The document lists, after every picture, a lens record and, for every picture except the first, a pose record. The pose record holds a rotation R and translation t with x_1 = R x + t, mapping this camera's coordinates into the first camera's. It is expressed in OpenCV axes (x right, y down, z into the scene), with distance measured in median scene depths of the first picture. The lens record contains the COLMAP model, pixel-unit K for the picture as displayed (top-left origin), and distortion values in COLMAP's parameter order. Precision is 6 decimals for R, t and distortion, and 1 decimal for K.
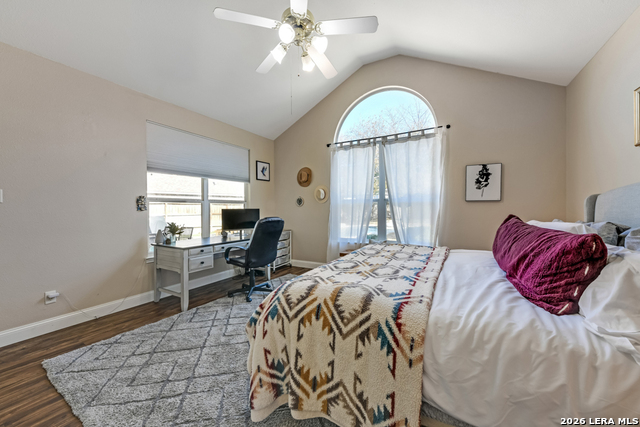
lens RADIAL K [[243.9, 0, 320.0], [0, 243.9, 213.5], [0, 0, 1]] dist [-0.000524, -0.000194]
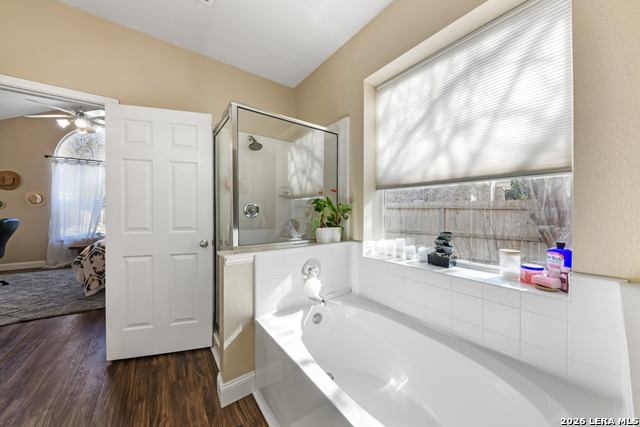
lens RADIAL K [[224.4, 0, 320.0], [0, 224.4, 213.5], [0, 0, 1]] dist [0.000266, 0.000003]
pose [[0.428066, -0.007390, 0.903717, -0.381238], [0.017799, 0.999842, -0.000255, 0.010817], [-0.903572, 0.016195, 0.428130, -0.616266]]
